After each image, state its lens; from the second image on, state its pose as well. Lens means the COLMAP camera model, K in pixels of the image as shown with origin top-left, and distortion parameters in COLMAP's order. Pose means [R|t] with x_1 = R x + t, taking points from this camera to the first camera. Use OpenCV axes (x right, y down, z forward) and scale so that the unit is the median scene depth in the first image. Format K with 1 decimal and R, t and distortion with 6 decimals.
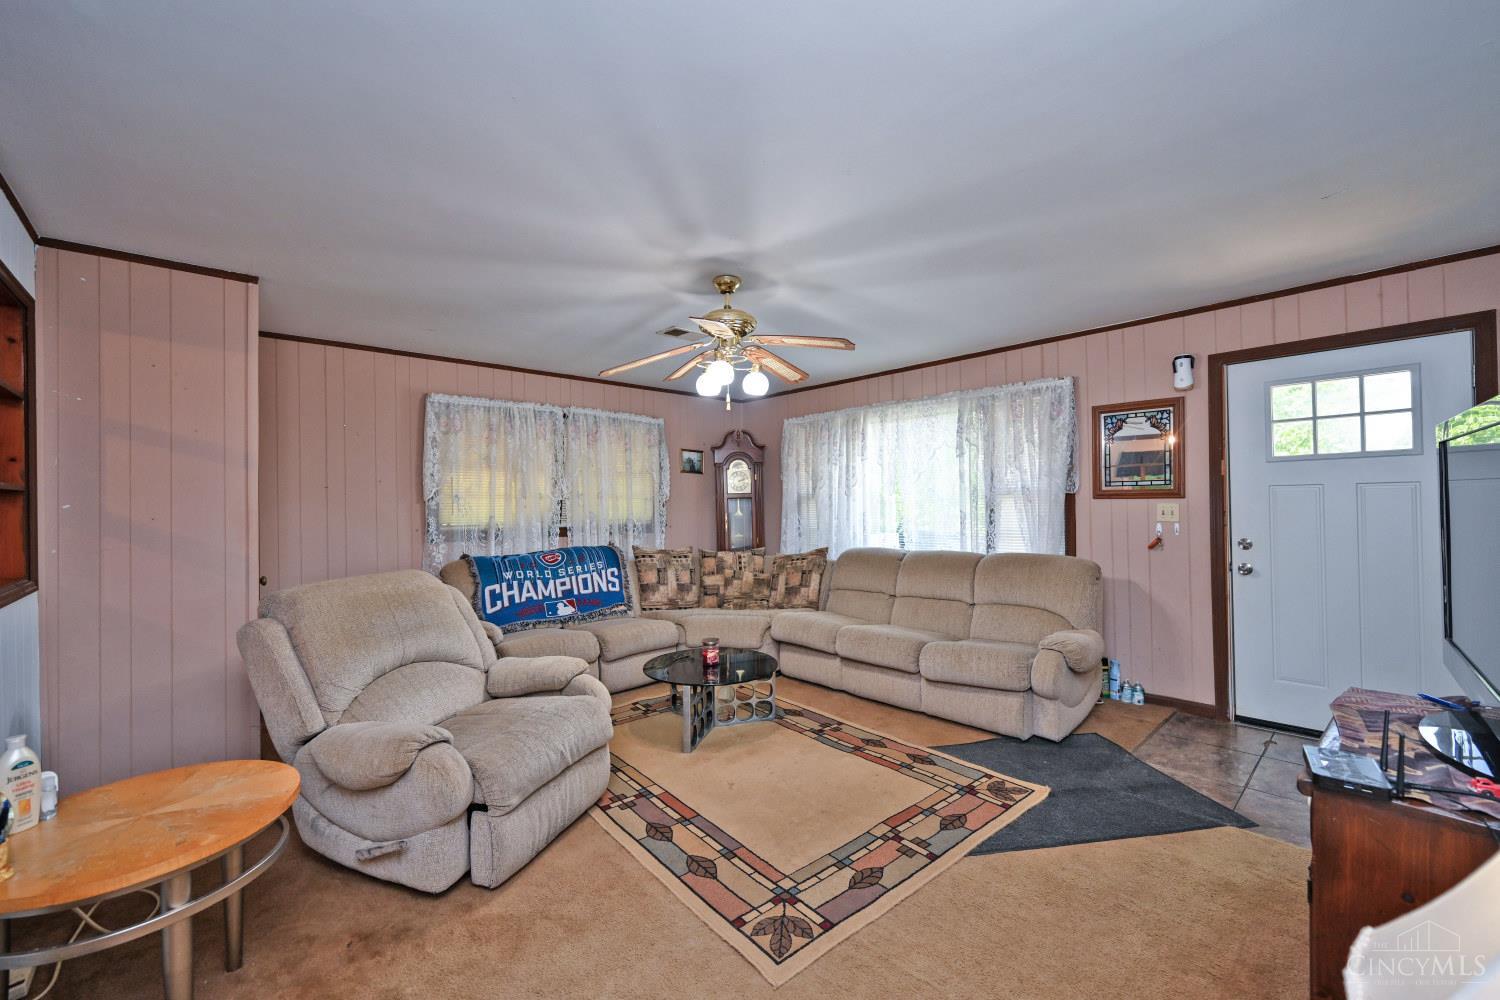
lens RADIAL K [[601.6, 0, 752.3], [0, 601.6, 499.1], [0, 0, 1]] dist [-0.001242, -0.000598]
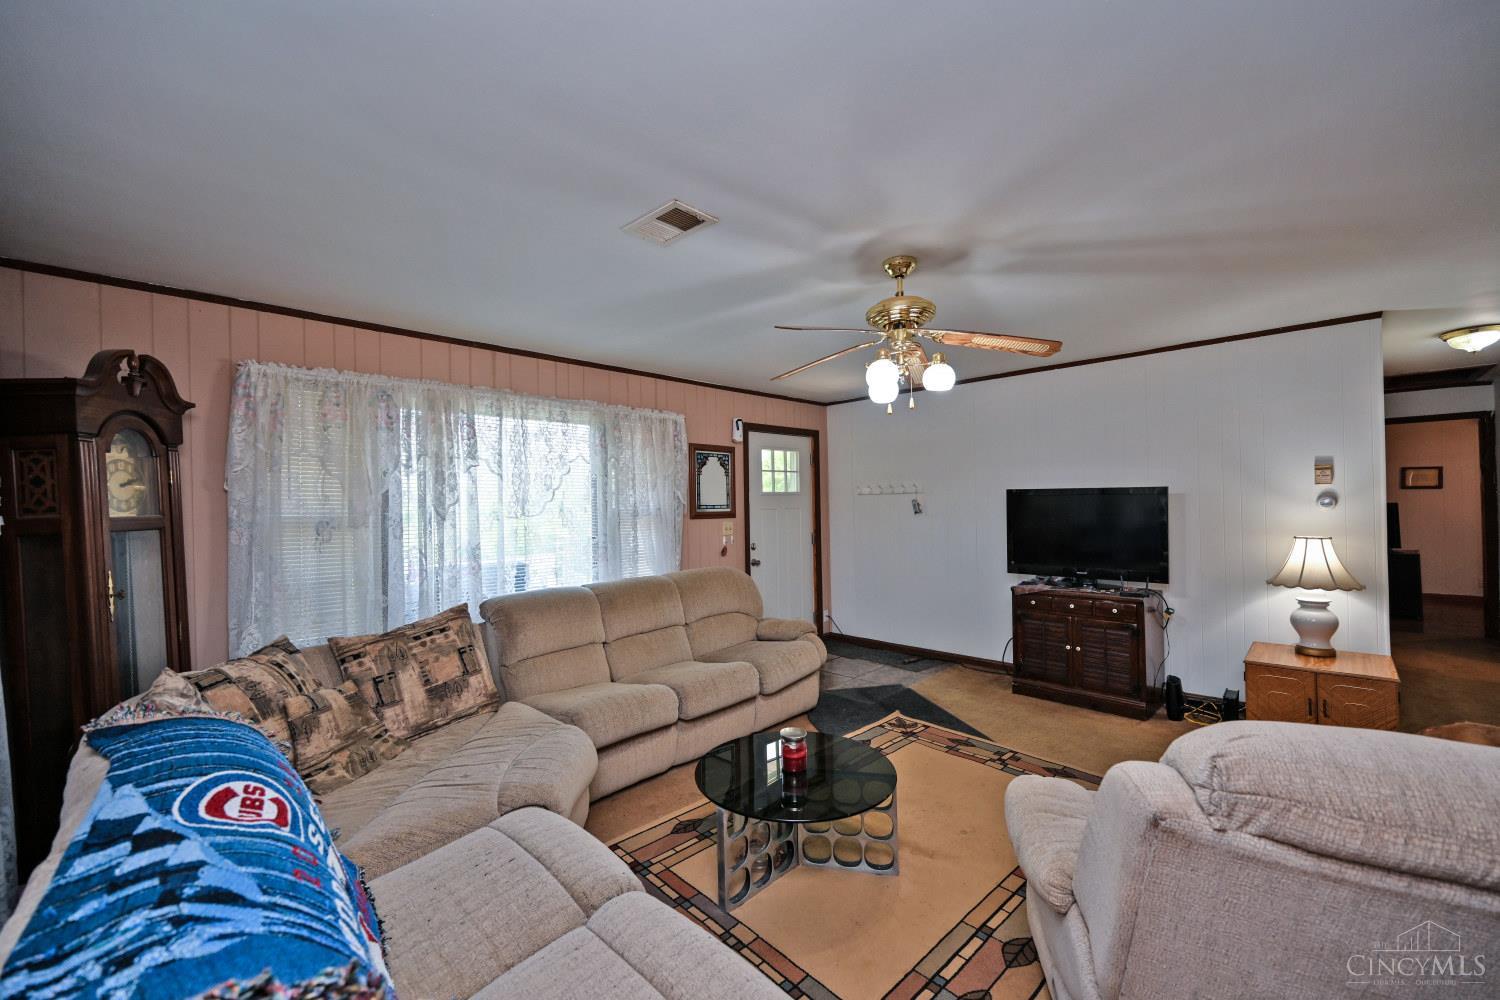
lens RADIAL K [[601.6, 0, 752.3], [0, 601.6, 499.1], [0, 0, 1]] dist [-0.001242, -0.000598]
pose [[-0.058453, 0.025450, 0.997966, -0.700965], [0.013777, 0.999600, -0.024685, -0.009844], [-0.998195, 0.012306, -0.058780, 1.019625]]
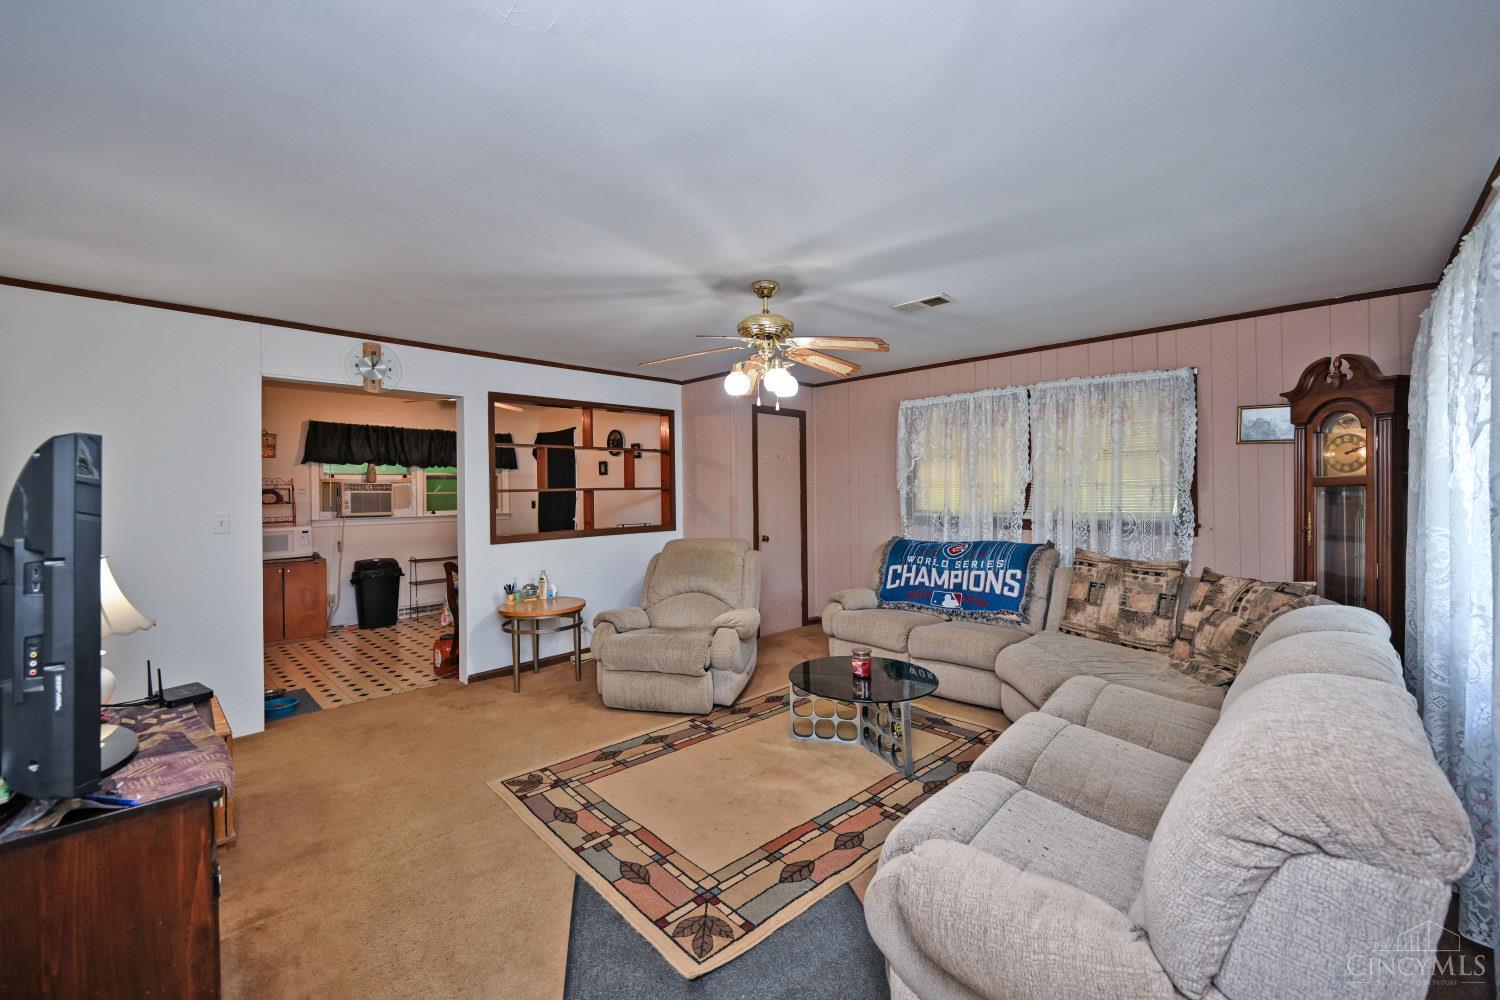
lens RADIAL K [[600.7, 0, 728.7], [0, 600.7, 489.1], [0, 0, 1]] dist [-0.000698, -0.000052]
pose [[0.036274, 0.010853, -0.999283, 0.791134], [0.020161, 0.999730, 0.011590, -0.024935], [0.999139, -0.020567, 0.036045, 0.724257]]
